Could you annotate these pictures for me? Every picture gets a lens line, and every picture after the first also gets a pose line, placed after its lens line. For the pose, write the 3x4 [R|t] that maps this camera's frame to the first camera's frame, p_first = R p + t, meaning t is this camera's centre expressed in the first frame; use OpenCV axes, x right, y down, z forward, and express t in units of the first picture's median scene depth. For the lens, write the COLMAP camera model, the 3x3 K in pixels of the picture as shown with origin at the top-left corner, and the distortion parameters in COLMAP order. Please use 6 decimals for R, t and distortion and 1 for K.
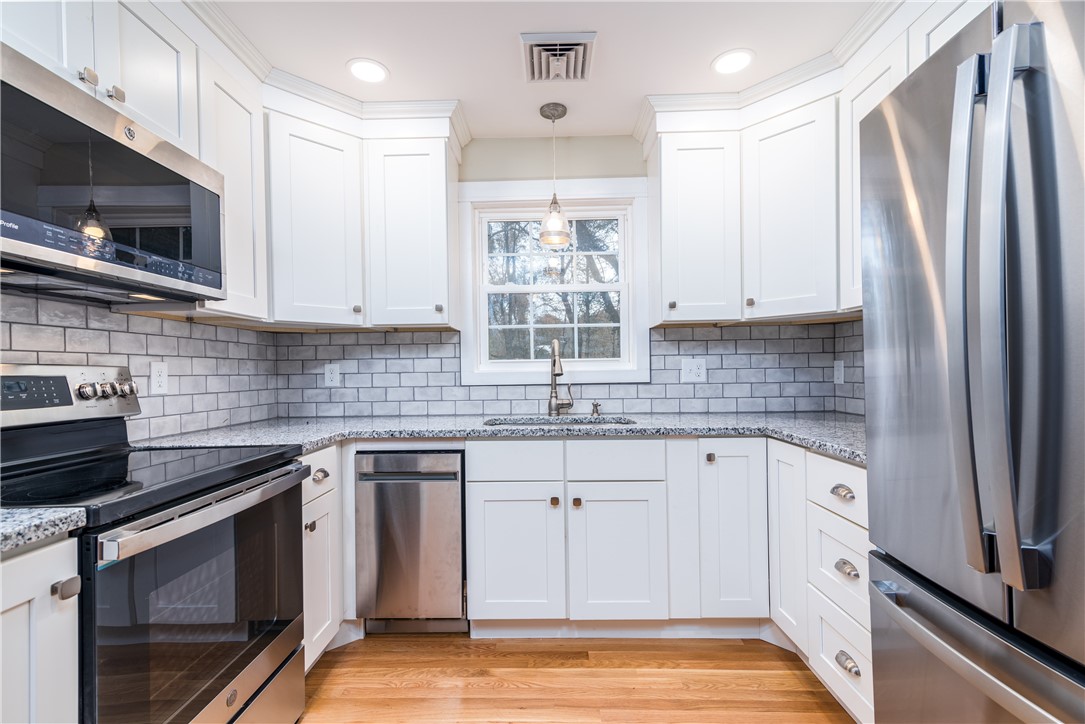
lens RADIAL K [[488.9, 0, 544.0], [0, 488.9, 372.3], [0, 0, 1]] dist [0.016834, -0.001924]
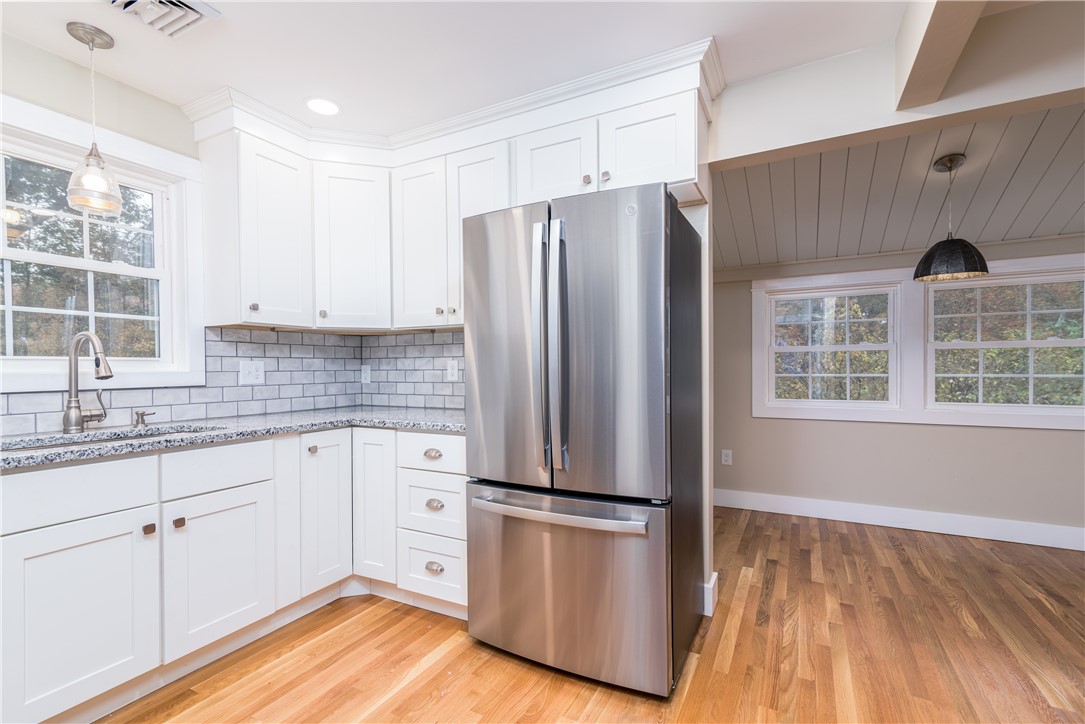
lens RADIAL K [[488.9, 0, 535.0], [0, 488.9, 372.4], [0, 0, 1]] dist [0.016834, -0.001924]
pose [[0.460120, 0.003029, 0.887852, -0.403258], [0.004743, 0.999972, -0.005869, 0.005566], [-0.887844, 0.006911, 0.460093, 0.030676]]
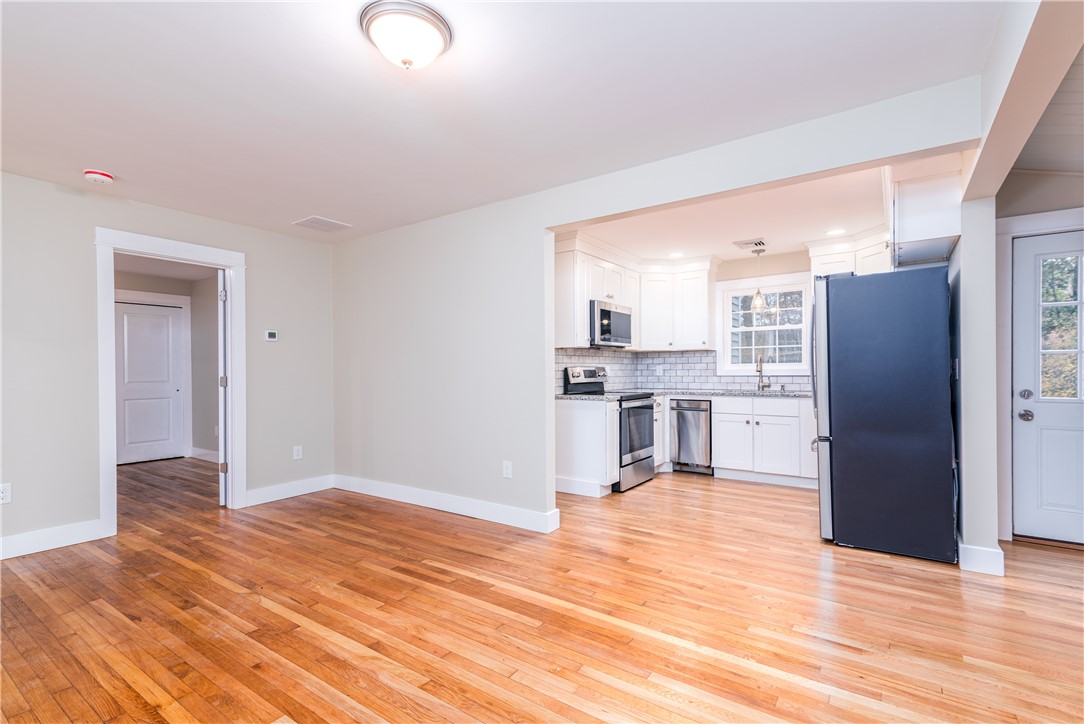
lens RADIAL K [[488.4, 0, 545.1], [0, 488.4, 373.8], [0, 0, 1]] dist [0.016834, -0.001924]
pose [[0.822970, 0.012261, -0.567952, 0.555362], [-0.006927, 0.999909, 0.011550, -0.002058], [0.568042, -0.005572, 0.822981, -1.542509]]
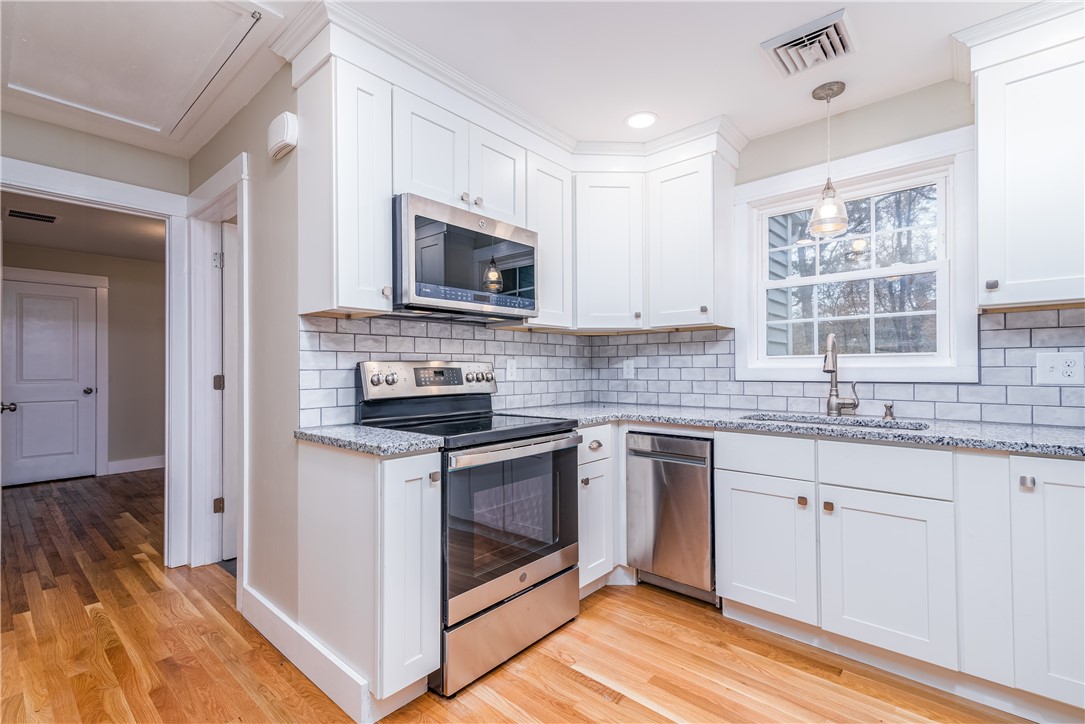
lens RADIAL K [[488.9, 0, 544.0], [0, 488.9, 364.9], [0, 0, 1]] dist [0.016834, -0.001924]
pose [[0.762199, 0.005334, -0.647321, 0.250575], [-0.008169, 0.999966, -0.001380, -0.001951], [0.647291, 0.006340, 0.762216, -0.078875]]
